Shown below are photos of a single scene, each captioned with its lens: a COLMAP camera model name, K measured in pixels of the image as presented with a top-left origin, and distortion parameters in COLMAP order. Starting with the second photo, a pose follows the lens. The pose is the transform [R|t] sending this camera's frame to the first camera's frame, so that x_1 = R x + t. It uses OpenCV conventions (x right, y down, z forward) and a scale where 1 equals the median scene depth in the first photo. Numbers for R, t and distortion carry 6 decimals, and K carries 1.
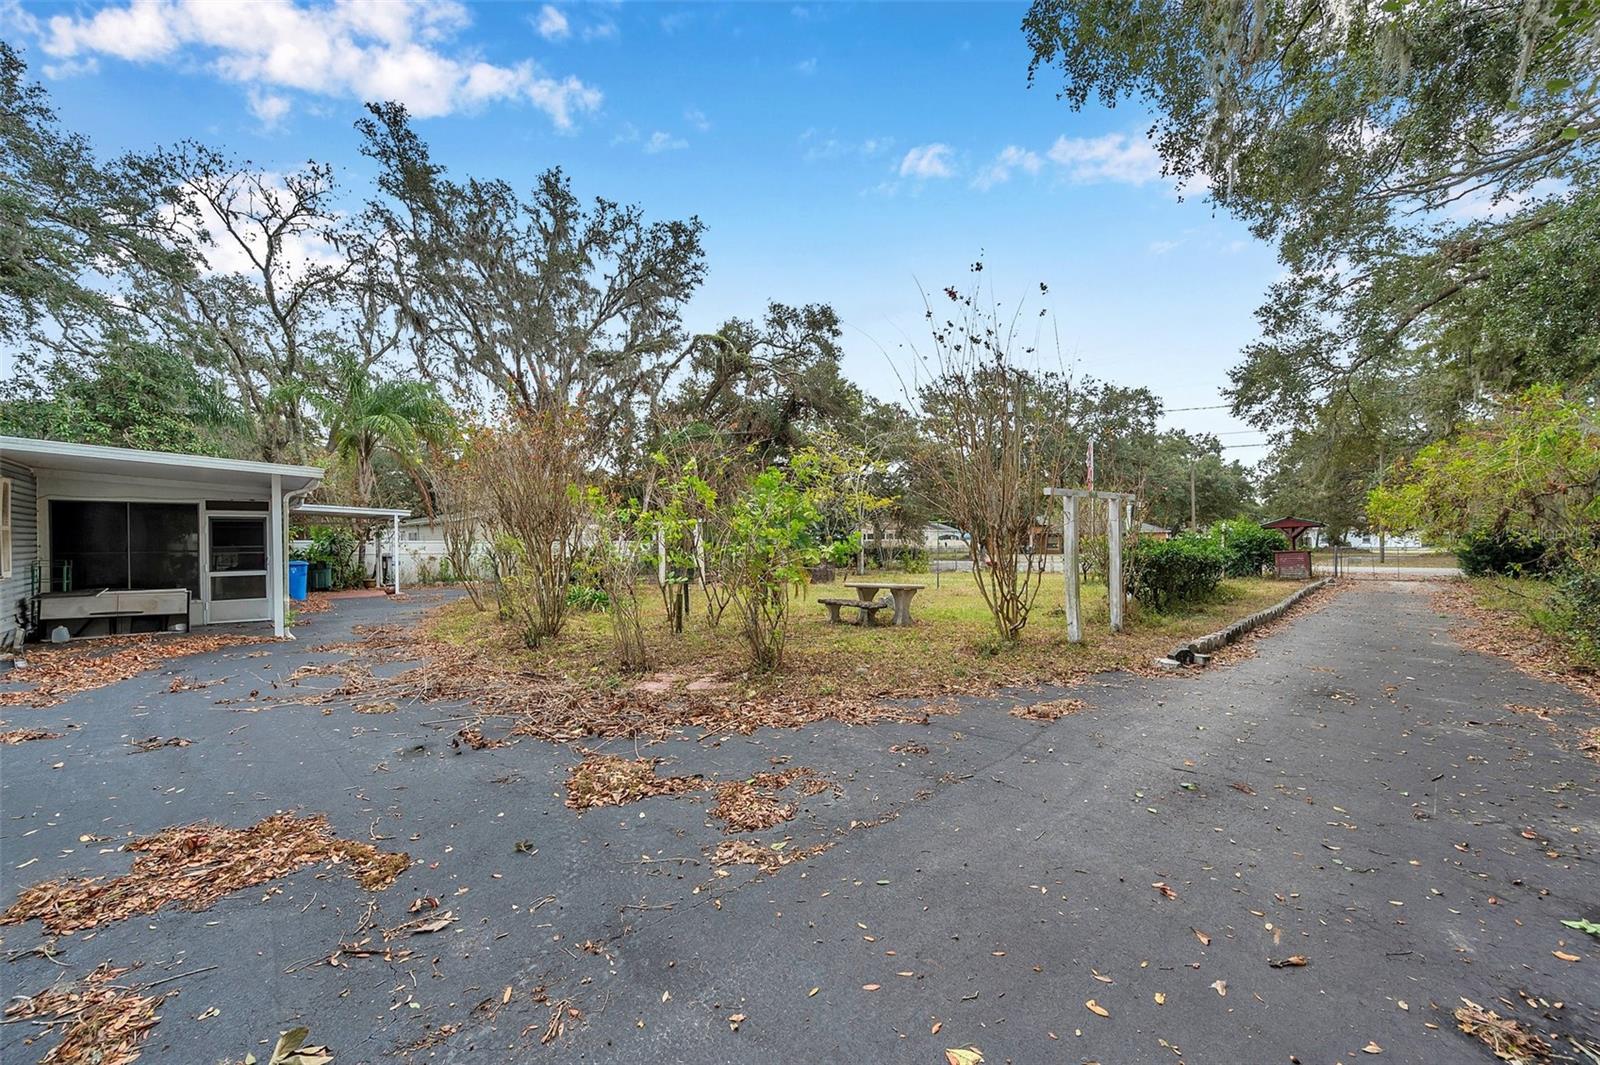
lens RADIAL K [[662.3, 0, 804.5], [0, 662.3, 536.4], [0, 0, 1]] dist [-0.001090, 0.000125]
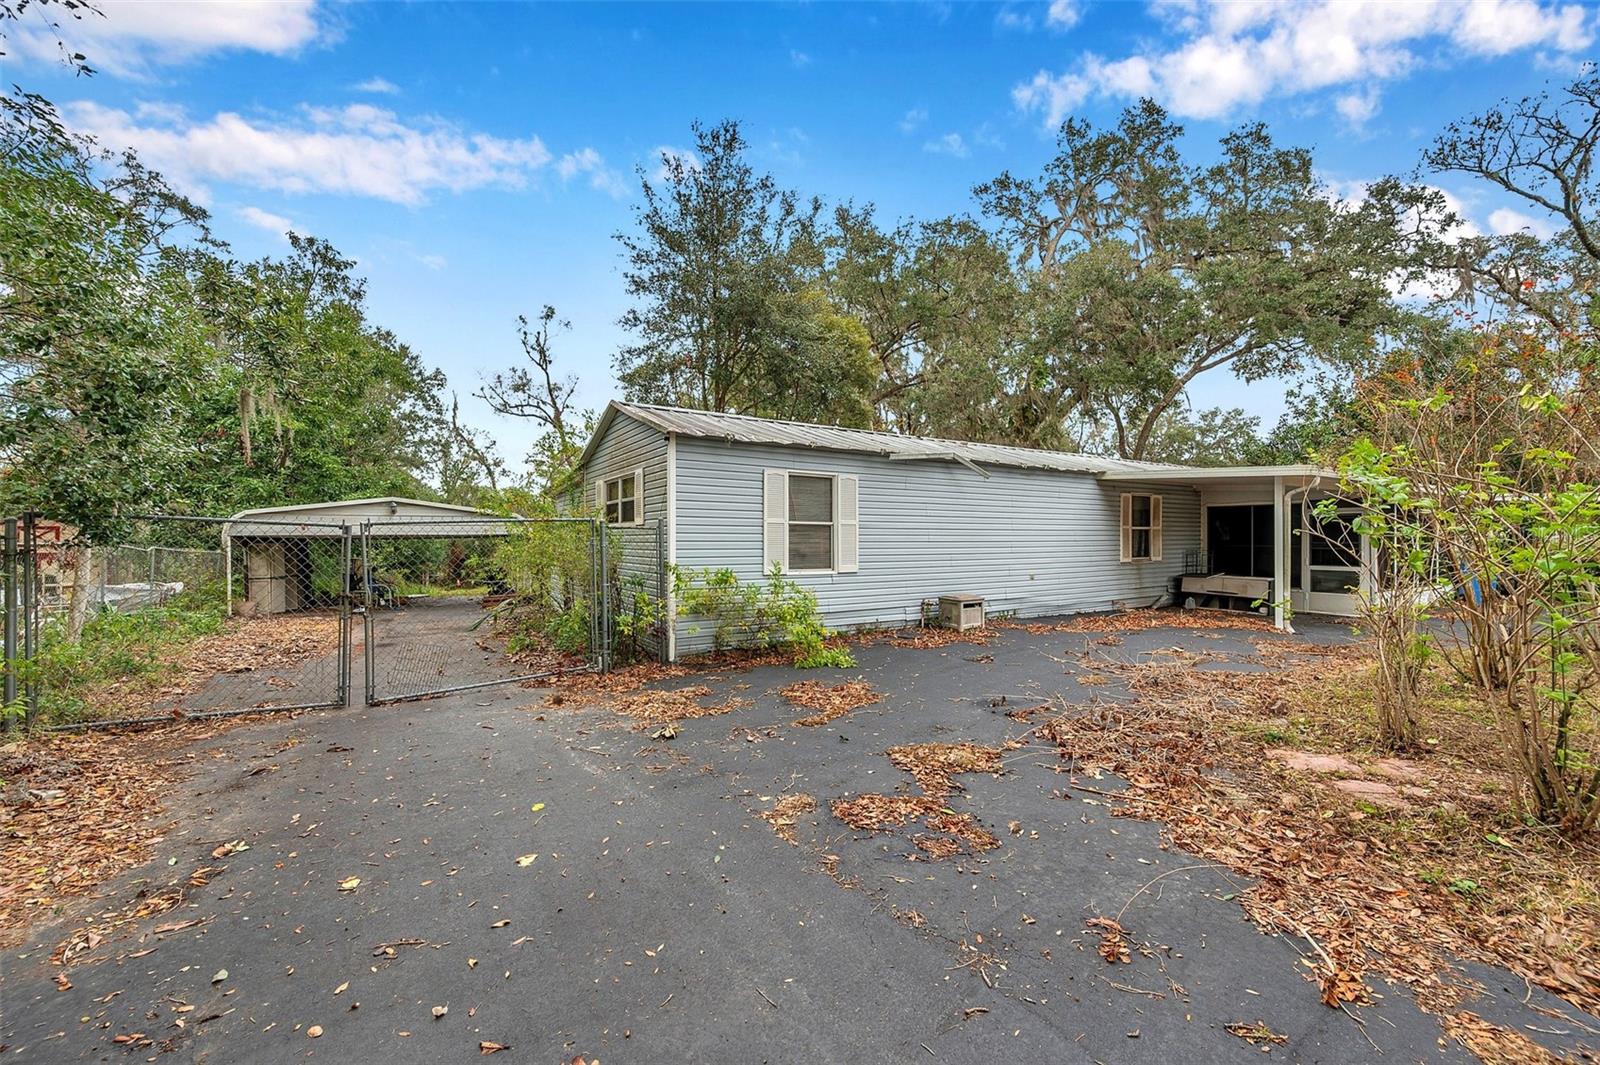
lens RADIAL K [[662.3, 0, 804.5], [0, 662.3, 536.4], [0, 0, 1]] dist [-0.001090, 0.000125]
pose [[-0.205114, 0.008383, -0.978702, 0.394885], [0.004456, 0.999961, 0.007631, -0.007075], [0.978728, -0.002796, -0.205143, 0.465913]]
